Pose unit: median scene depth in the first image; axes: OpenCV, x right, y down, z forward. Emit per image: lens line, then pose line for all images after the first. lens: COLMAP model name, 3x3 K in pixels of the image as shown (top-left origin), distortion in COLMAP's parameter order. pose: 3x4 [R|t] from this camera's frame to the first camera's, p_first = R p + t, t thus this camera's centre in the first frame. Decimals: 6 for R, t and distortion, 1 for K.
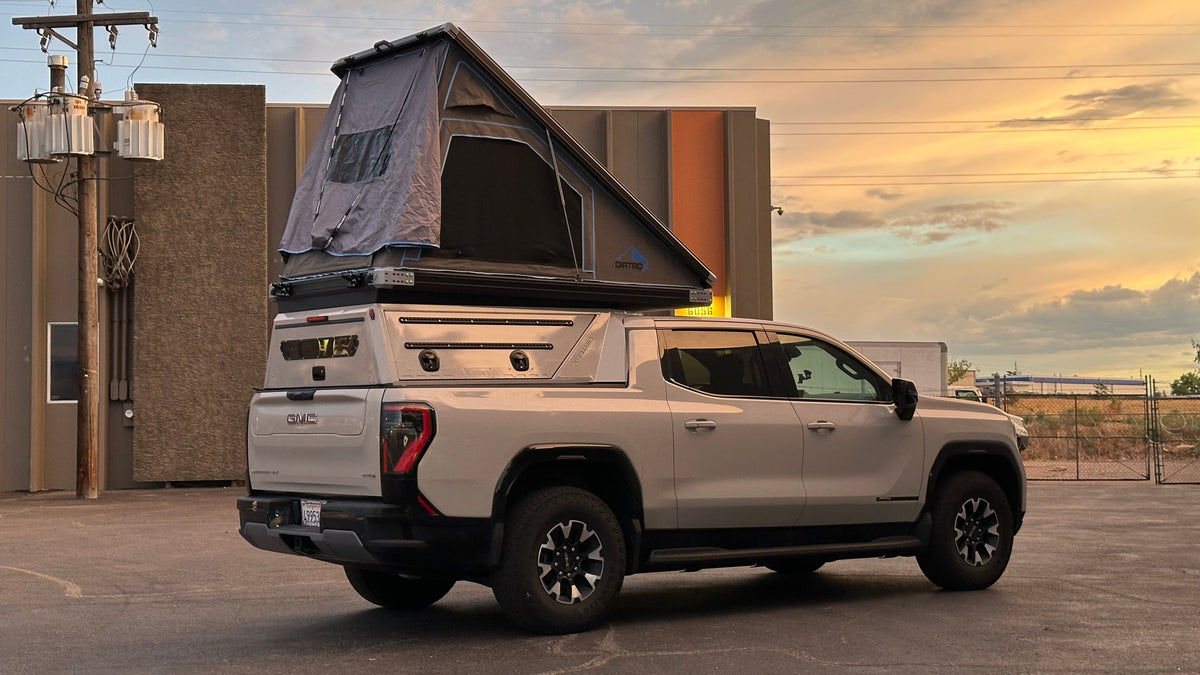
lens RADIAL K [[1661.8, 0, 603.4], [0, 1661.8, 325.9], [0, 0, 1]] dist [0.147036, -0.045565]
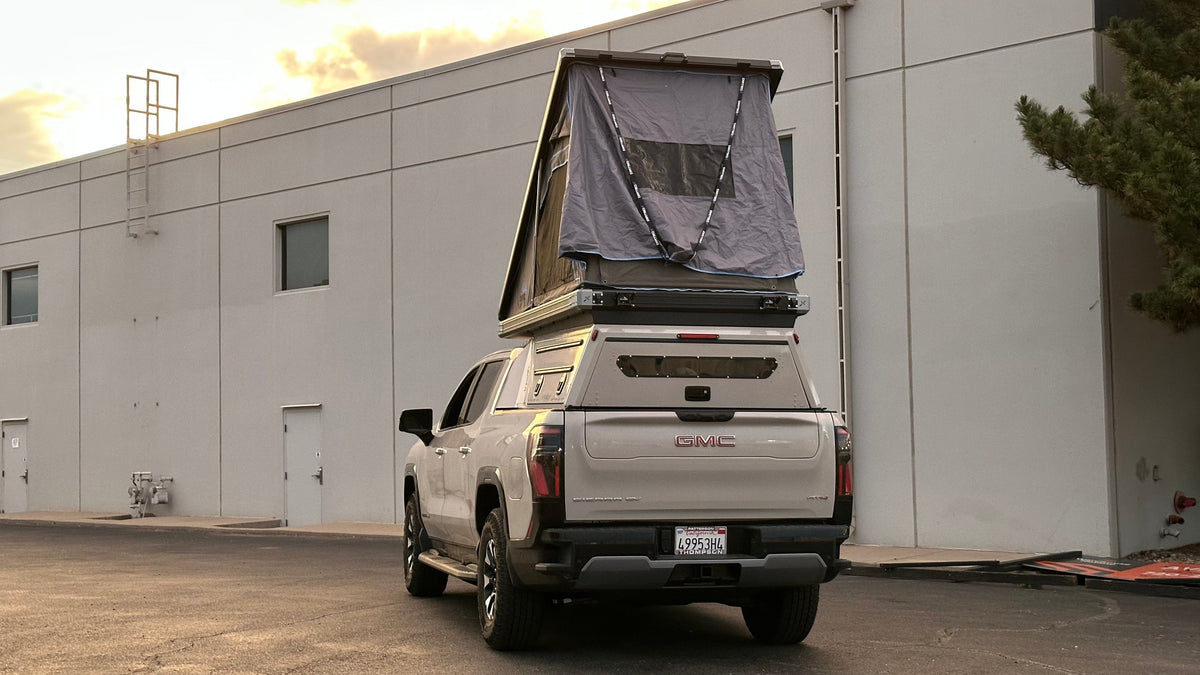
lens RADIAL K [[1668.1, 0, 600.0], [0, 1668.1, 337.5], [0, 0, 1]] dist [0.135172, -0.012700]
pose [[0.414570, 0.064270, 0.907745, -0.978977], [-0.054307, 0.997472, -0.045820, 0.039819], [-0.908396, -0.030302, 0.417012, 0.600662]]
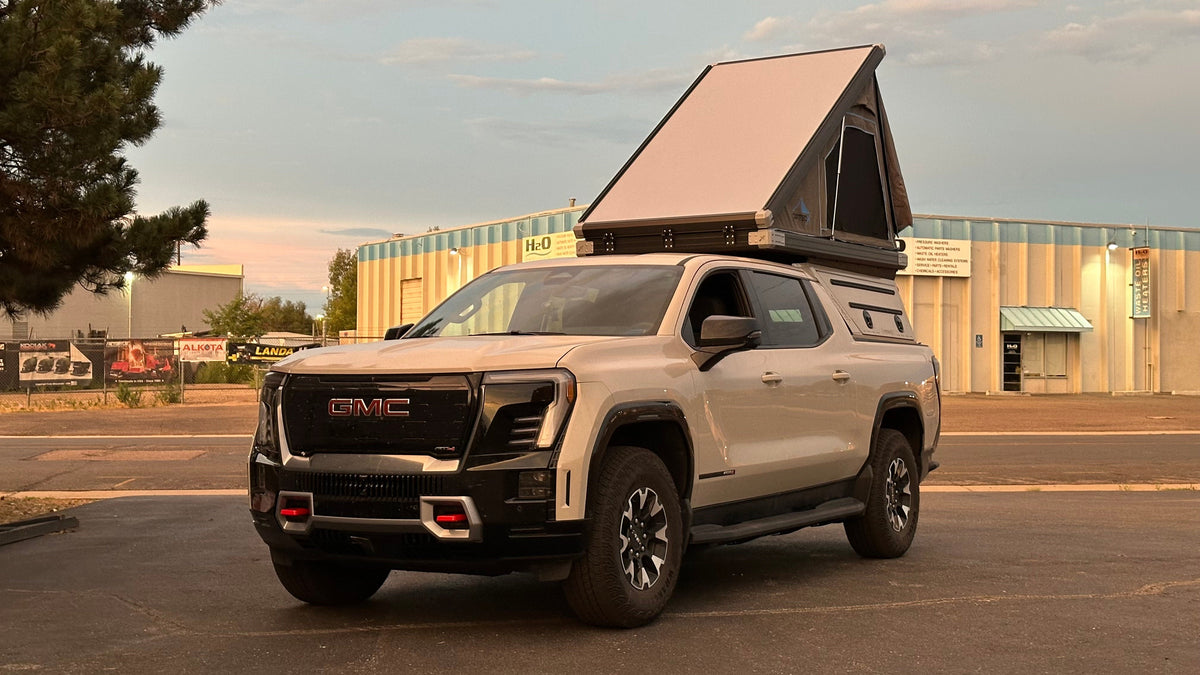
lens RADIAL K [[1668.1, 0, 600.0], [0, 1668.1, 337.5], [0, 0, 1]] dist [0.135172, -0.012700]
pose [[-0.924345, 0.000310, -0.381556, 0.438692], [0.031497, 0.996649, -0.075496, 0.112561], [0.380254, -0.081802, -0.921257, 1.948975]]
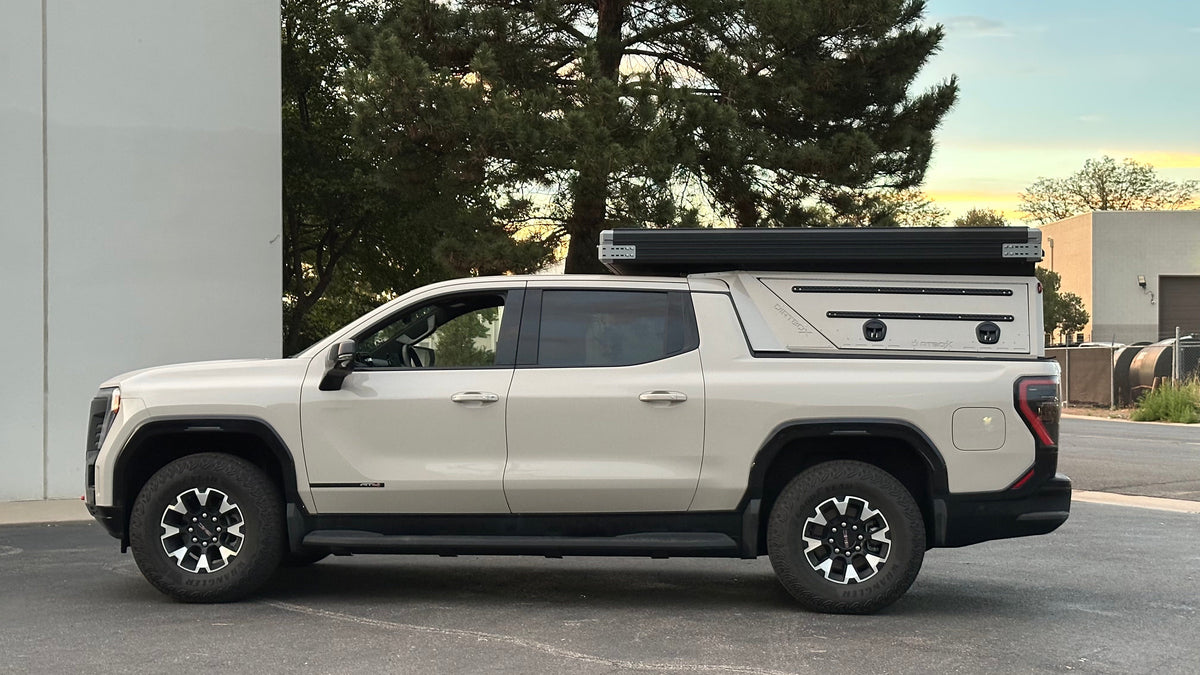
lens RADIAL K [[1667.1, 0, 594.4], [0, 1667.1, 333.6], [0, 0, 1]] dist [0.153310, -0.152801]
pose [[-0.730222, 0.016293, 0.683015, -0.630754], [-0.040382, 0.996938, -0.066955, 0.093269], [-0.682015, -0.076474, -0.727329, 1.779807]]
